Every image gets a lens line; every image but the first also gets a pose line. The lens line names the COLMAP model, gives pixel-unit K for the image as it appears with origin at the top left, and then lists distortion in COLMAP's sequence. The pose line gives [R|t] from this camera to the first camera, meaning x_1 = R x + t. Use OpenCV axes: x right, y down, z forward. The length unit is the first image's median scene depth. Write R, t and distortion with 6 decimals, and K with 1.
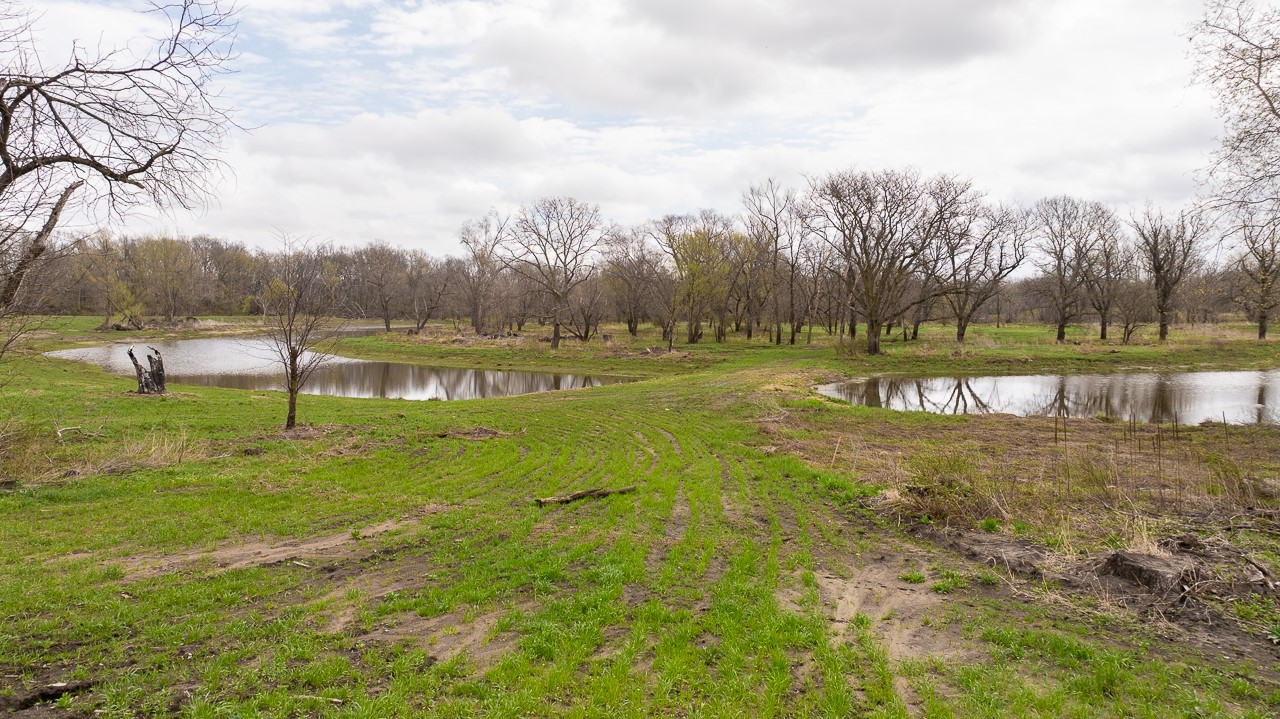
lens RADIAL K [[931.0, 0, 643.7], [0, 931.0, 359.2], [0, 0, 1]] dist [-0.002040, -0.003788]
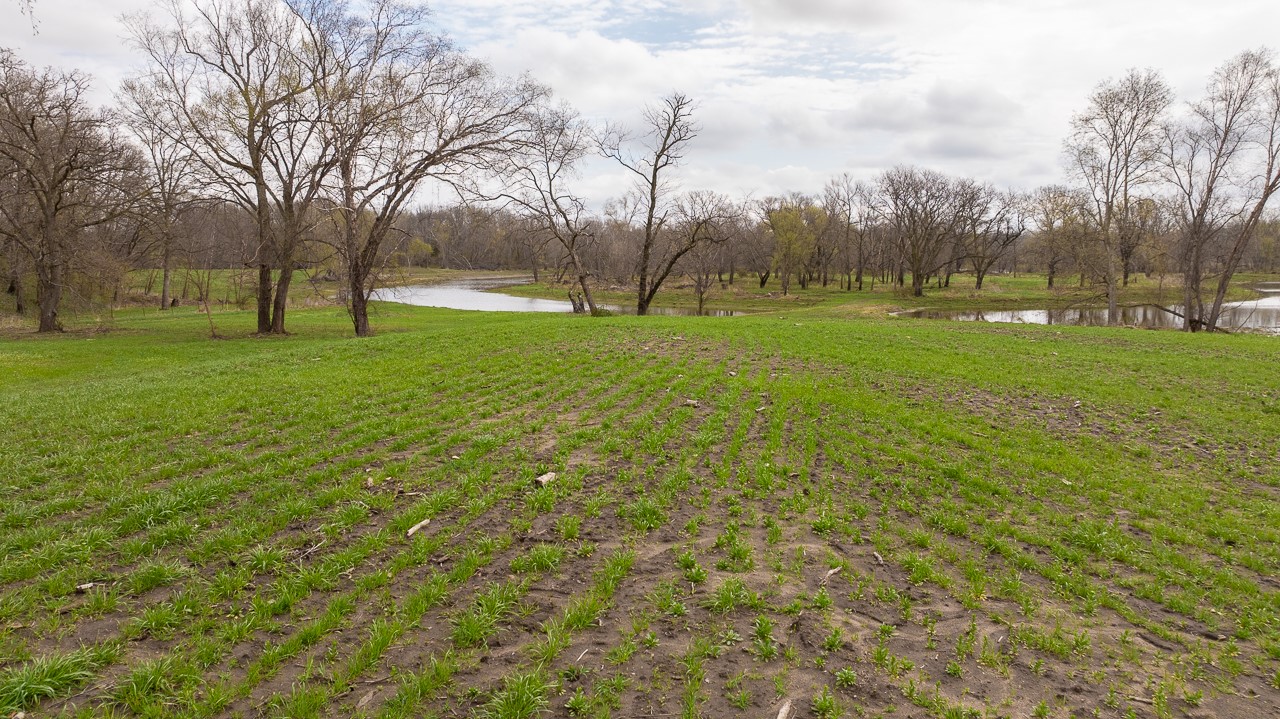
lens RADIAL K [[931.0, 0, 637.8], [0, 931.0, 365.3], [0, 0, 1]] dist [-0.002040, -0.003788]
pose [[0.999141, 0.000939, -0.041428, -0.121617], [0.001658, 0.998037, 0.062602, 0.008979], [0.041405, -0.062617, 0.997178, -0.448273]]
